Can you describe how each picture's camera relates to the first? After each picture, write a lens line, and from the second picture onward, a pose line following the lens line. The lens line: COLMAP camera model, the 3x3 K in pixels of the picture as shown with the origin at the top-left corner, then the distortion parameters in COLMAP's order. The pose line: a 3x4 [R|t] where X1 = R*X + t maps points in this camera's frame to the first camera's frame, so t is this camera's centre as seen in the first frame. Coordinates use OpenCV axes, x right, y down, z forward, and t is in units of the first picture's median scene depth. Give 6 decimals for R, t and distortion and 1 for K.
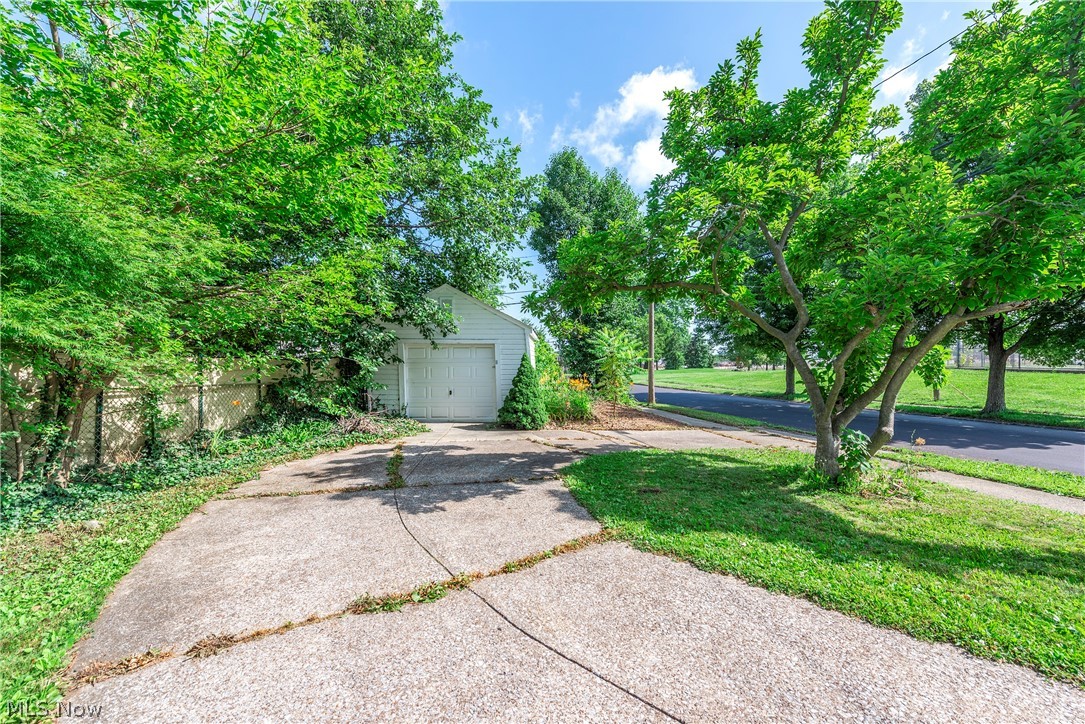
lens RADIAL K [[420.9, 0, 540.3], [0, 420.9, 371.2], [0, 0, 1]] dist [0.003423, 0.000178]
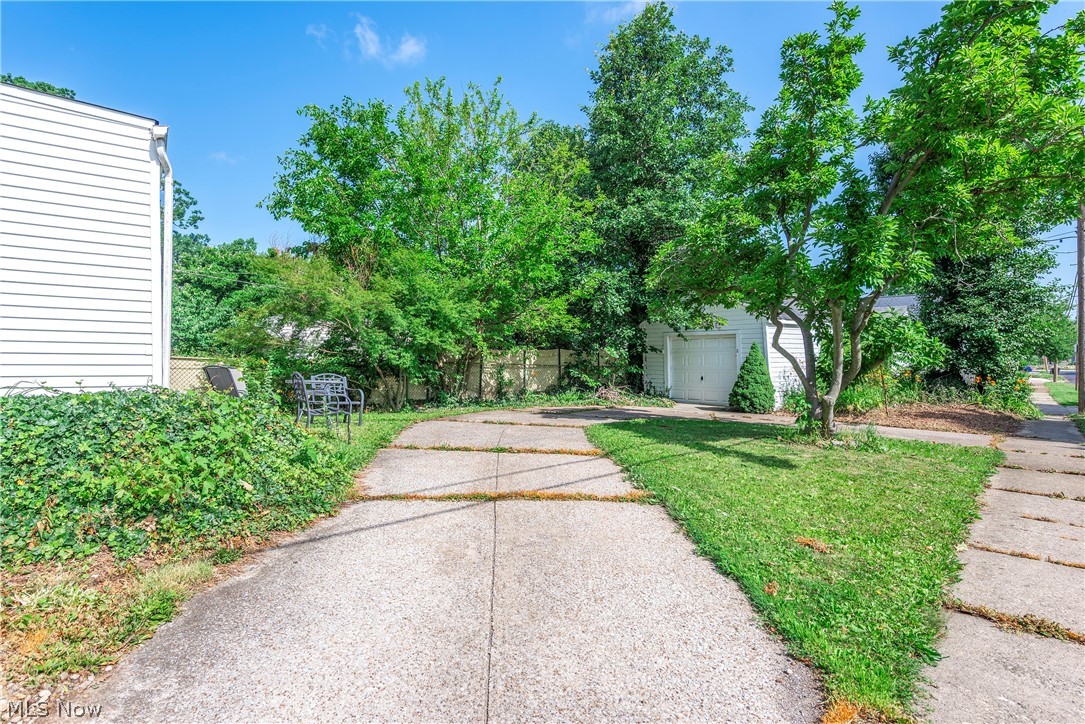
lens RADIAL K [[601.3, 0, 542.1], [0, 601.3, 363.1], [0, 0, 1]] dist [0.005841, -0.000129]
pose [[0.630047, 0.003922, -0.776547, 1.067381], [-0.011376, 0.999927, -0.004180, 0.029629], [0.776473, 0.011468, 0.630046, -0.495916]]
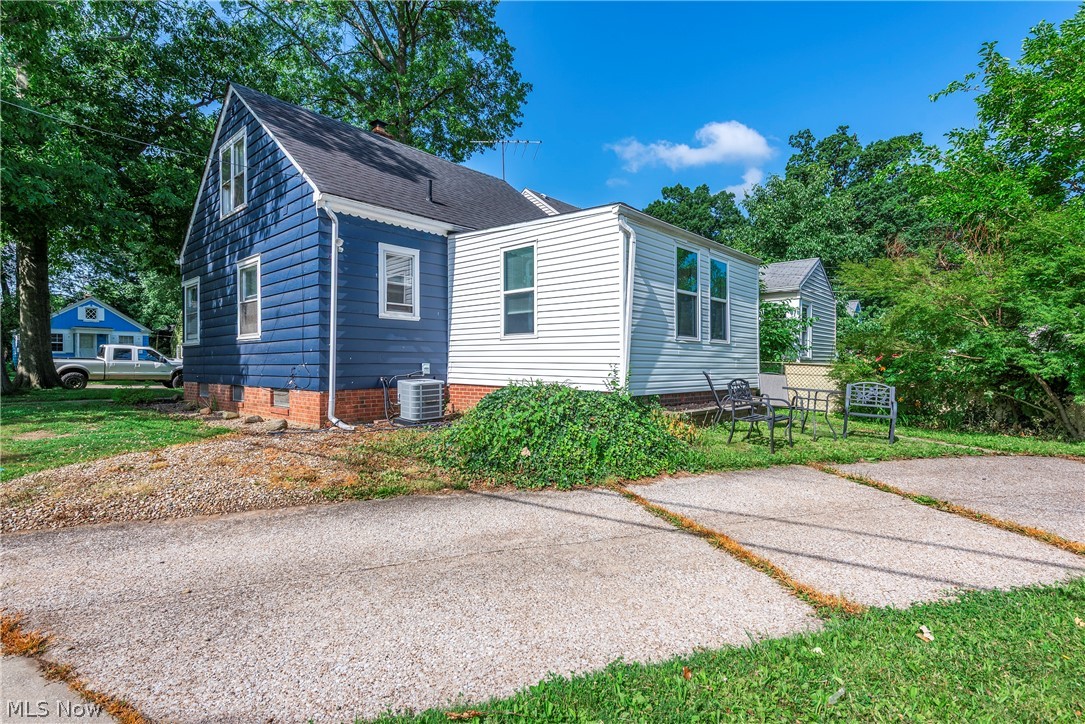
lens RADIAL K [[537.4, 0, 544.3], [0, 537.4, 362.5], [0, 0, 1]] dist [0.003215, 0.000199]
pose [[-0.661287, -0.002049, -0.750130, 1.007621], [-0.012287, 0.999892, 0.008100, 0.015185], [0.750032, 0.014573, -0.661241, 0.086705]]
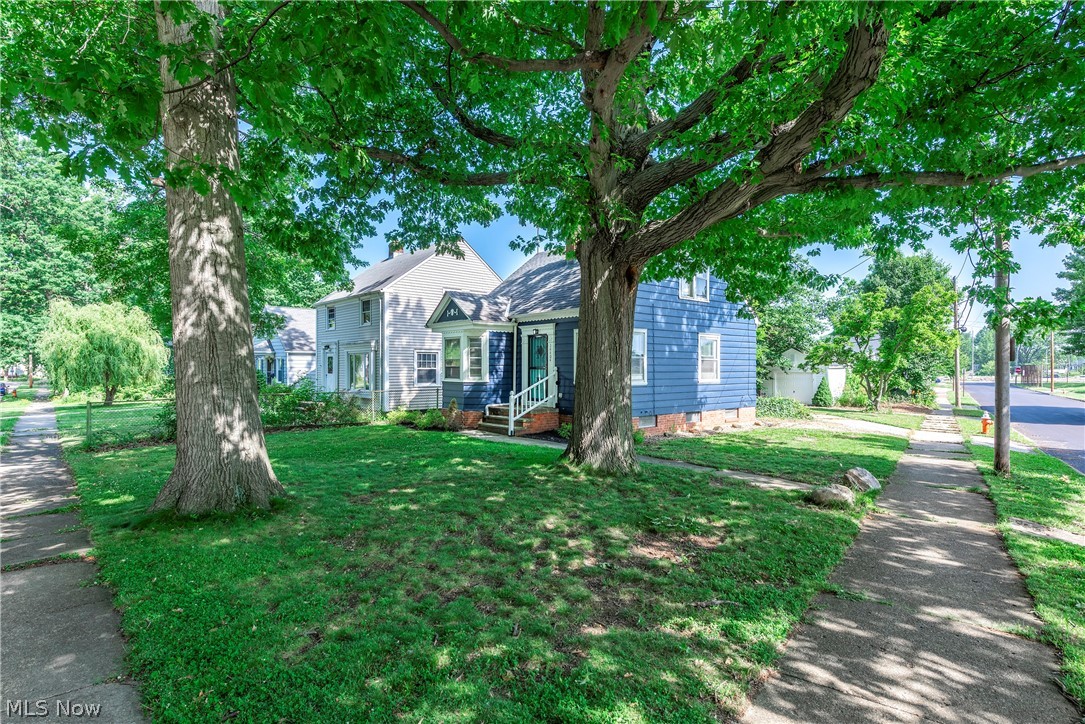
lens RADIAL K [[601.3, 0, 540.4], [0, 601.3, 361.8], [0, 0, 1]] dist [0.005841, -0.000129]
pose [[0.702671, -0.002620, -0.711511, 1.719473], [-0.012569, 0.999791, -0.016094, -0.066949], [0.711404, 0.020252, 0.702491, -3.495950]]
